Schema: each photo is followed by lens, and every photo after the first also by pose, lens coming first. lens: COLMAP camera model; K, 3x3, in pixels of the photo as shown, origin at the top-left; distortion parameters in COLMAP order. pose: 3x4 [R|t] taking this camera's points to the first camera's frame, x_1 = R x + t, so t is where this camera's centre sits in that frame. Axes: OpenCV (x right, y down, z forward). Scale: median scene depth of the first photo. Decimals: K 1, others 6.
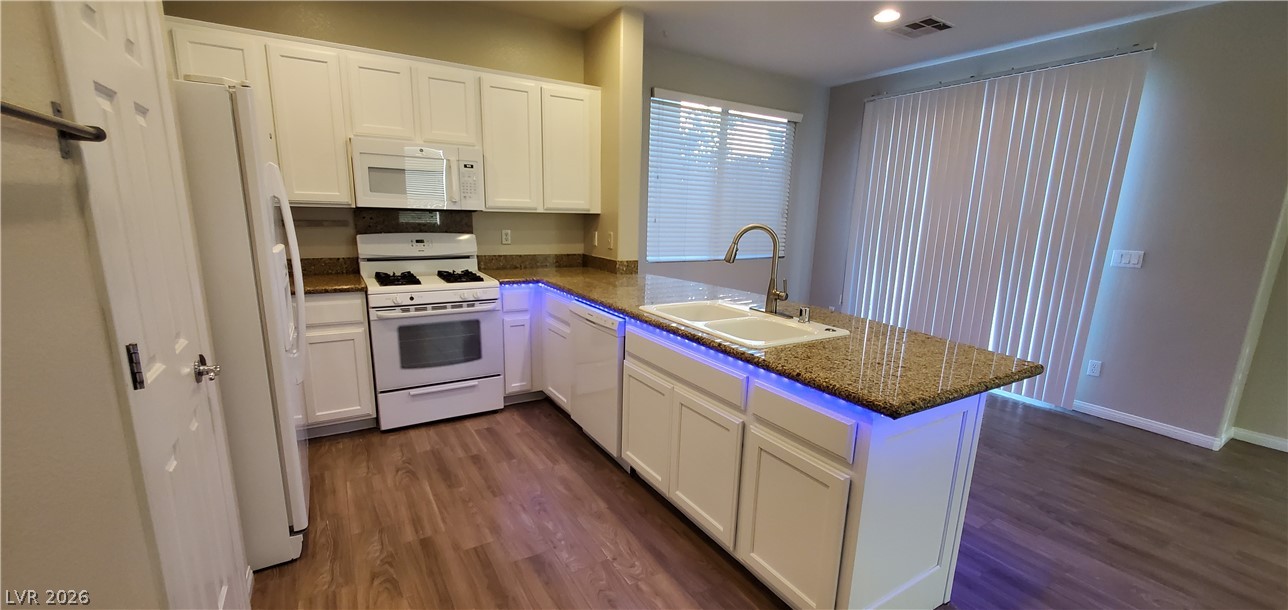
lens RADIAL K [[513.7, 0, 647.1], [0, 513.7, 313.5], [0, 0, 1]] dist [0.001110, -0.000078]
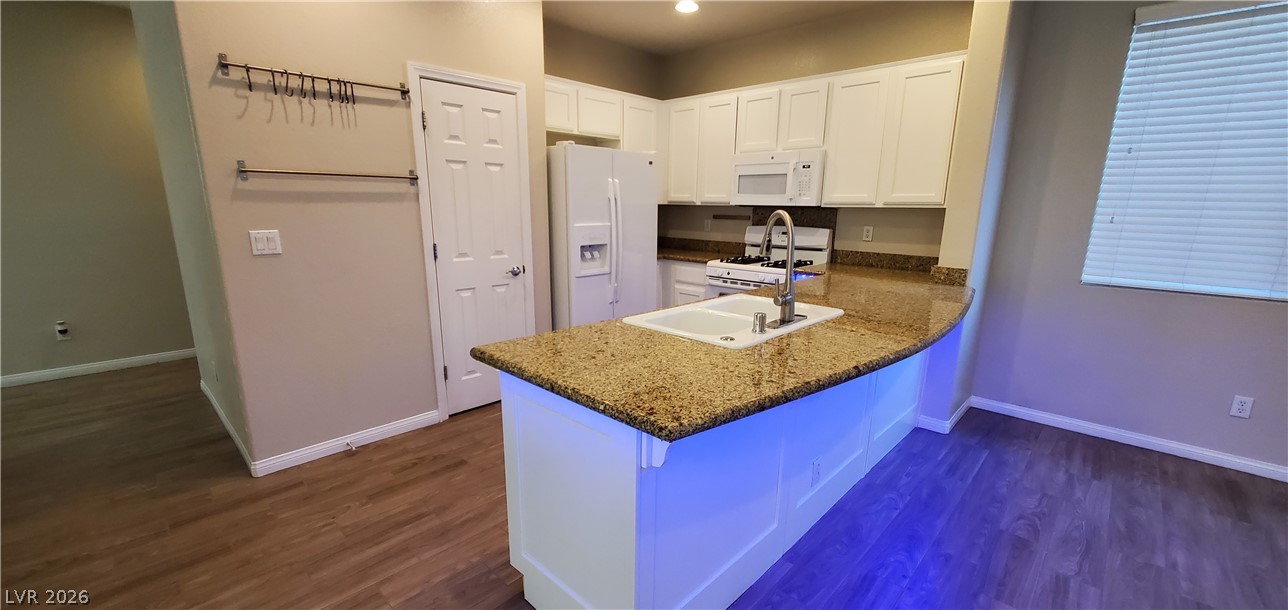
lens RADIAL K [[513.7, 0, 645.4], [0, 513.7, 309.2], [0, 0, 1]] dist [0.001110, -0.000078]
pose [[0.256563, 0.170692, -0.951336, 0.627727], [-0.195137, 0.973161, 0.121982, -0.049427], [0.946624, 0.154344, 0.282986, 0.373260]]
